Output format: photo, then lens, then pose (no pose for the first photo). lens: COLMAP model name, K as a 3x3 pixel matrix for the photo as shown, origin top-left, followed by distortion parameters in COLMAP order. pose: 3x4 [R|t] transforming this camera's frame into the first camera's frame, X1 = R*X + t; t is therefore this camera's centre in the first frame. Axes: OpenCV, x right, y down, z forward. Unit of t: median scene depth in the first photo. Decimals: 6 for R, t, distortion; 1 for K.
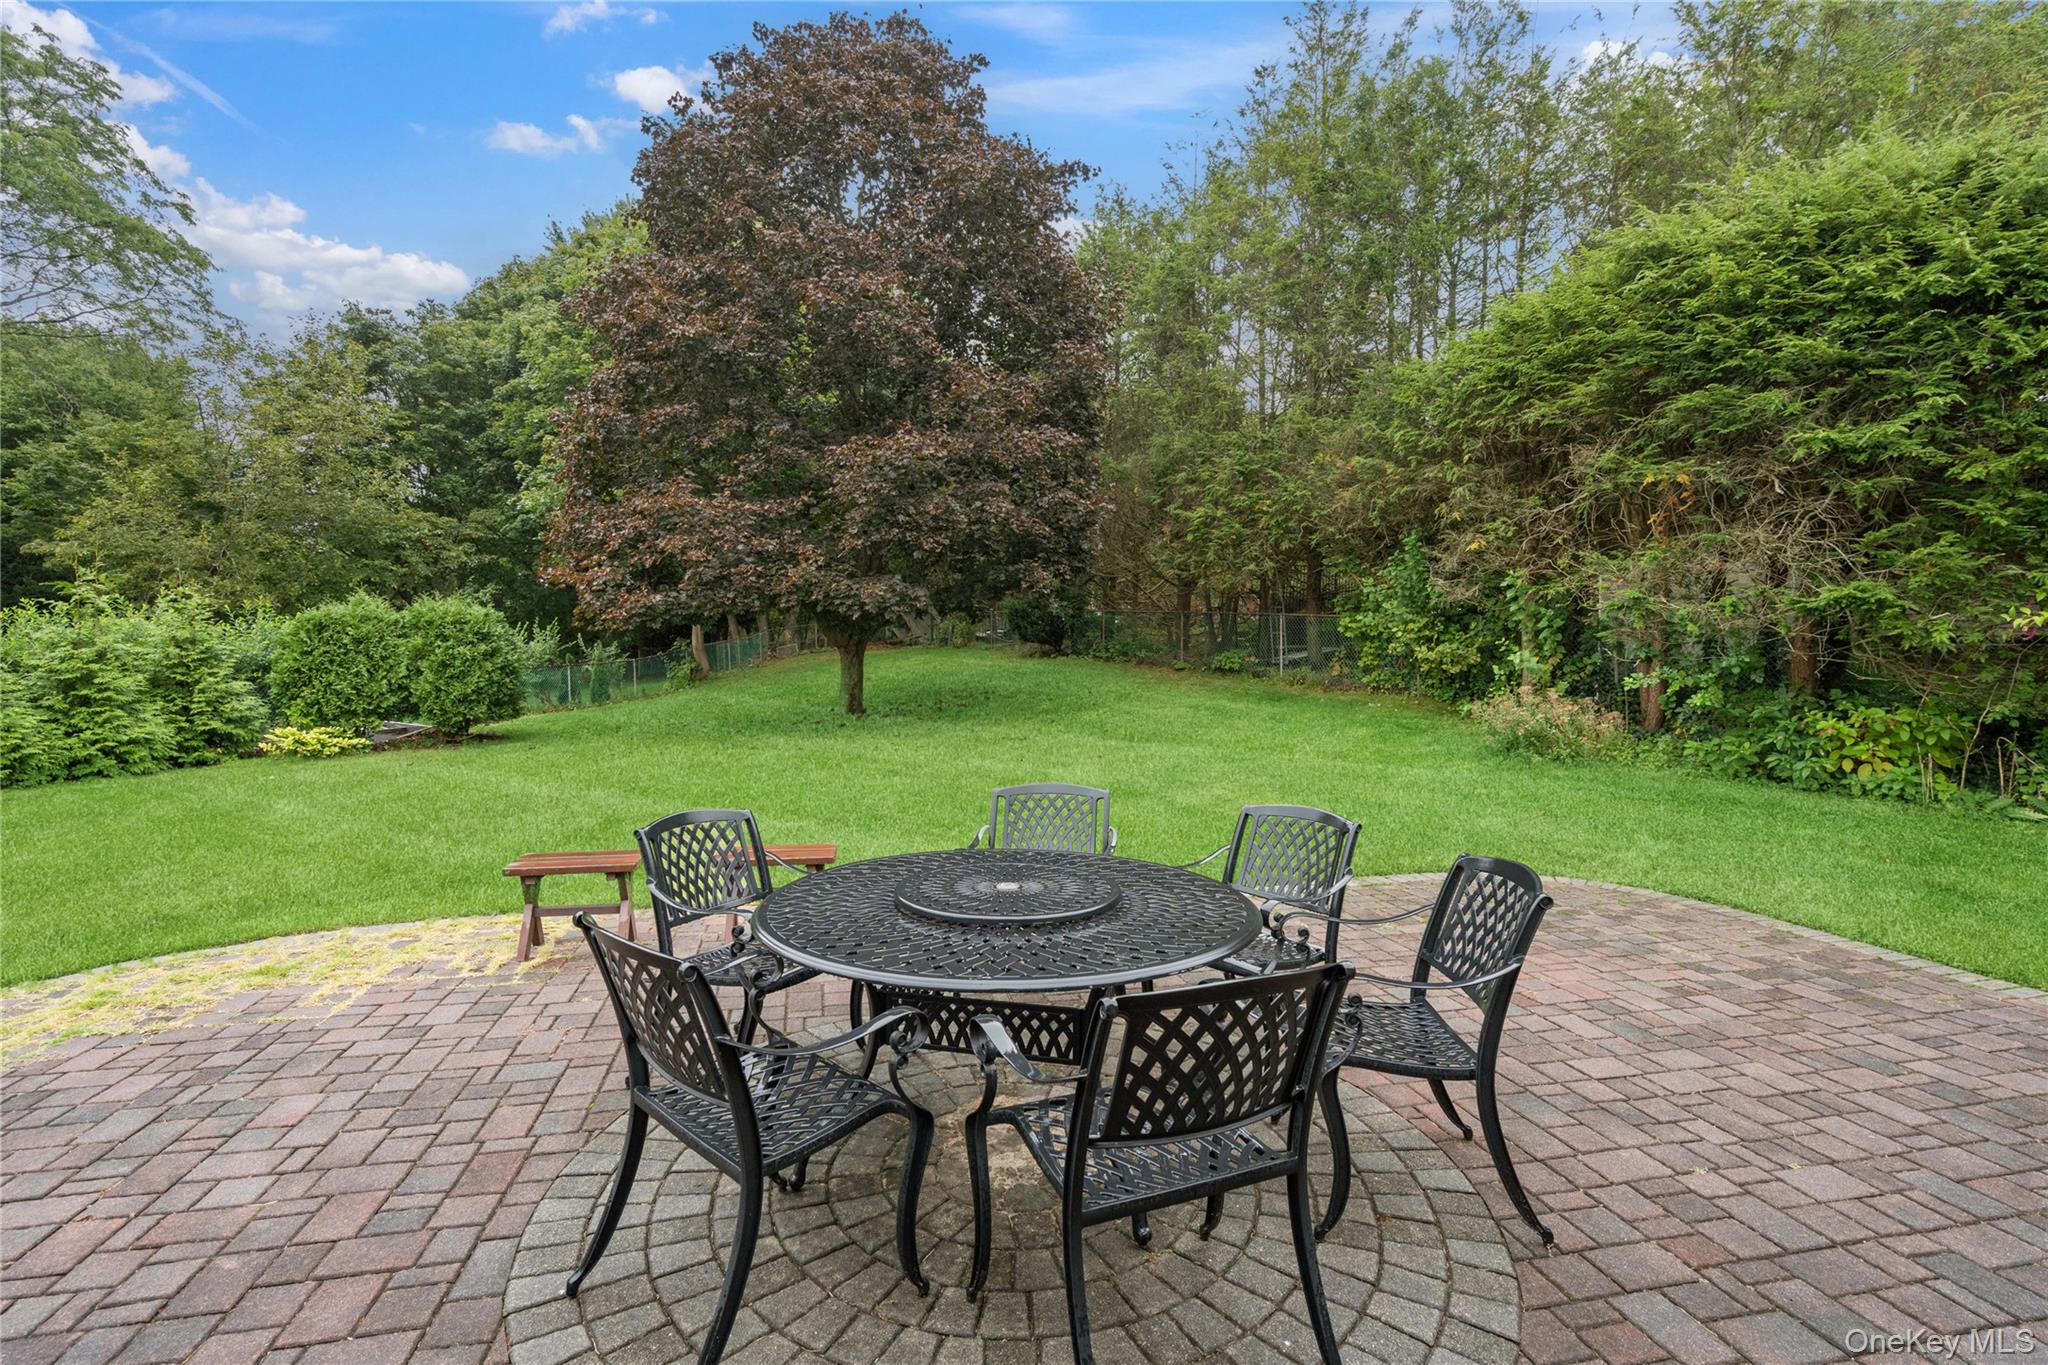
lens RADIAL K [[947.2, 0, 1031.4], [0, 947.2, 664.2], [0, 0, 1]] dist [-0.002759, 0.000089]
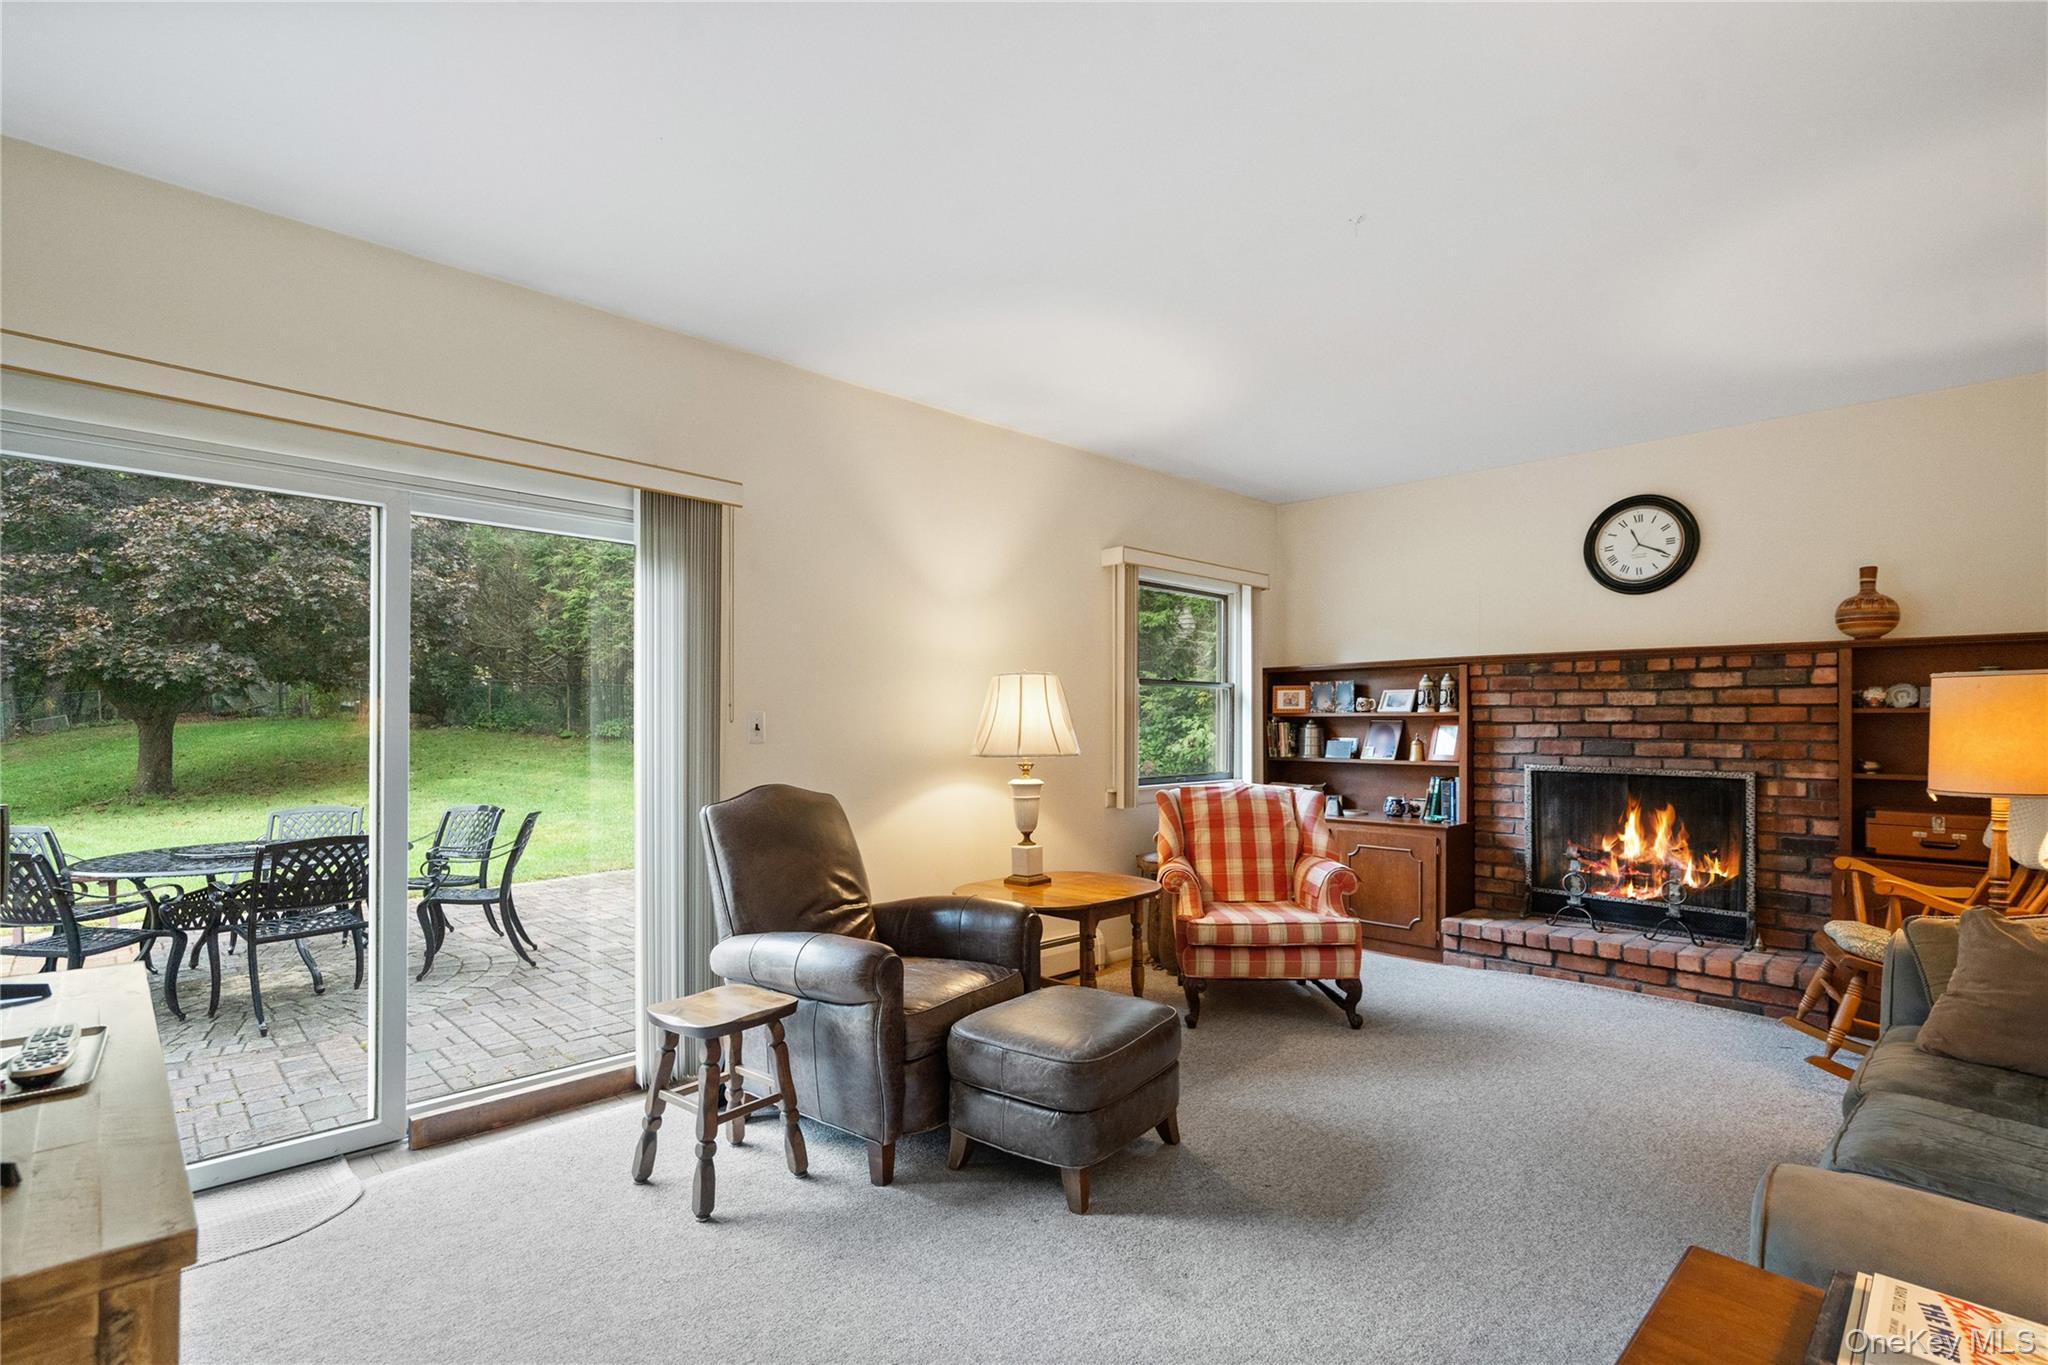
lens RADIAL K [[947.2, 0, 1020.3], [0, 947.2, 726.3], [0, 0, 1]] dist [-0.002759, 0.000089]
pose [[0.852824, -0.012344, 0.522053, 0.053464], [0.016282, 0.999863, -0.002956, 0.006194], [-0.521945, 0.011021, 0.852908, -0.245719]]
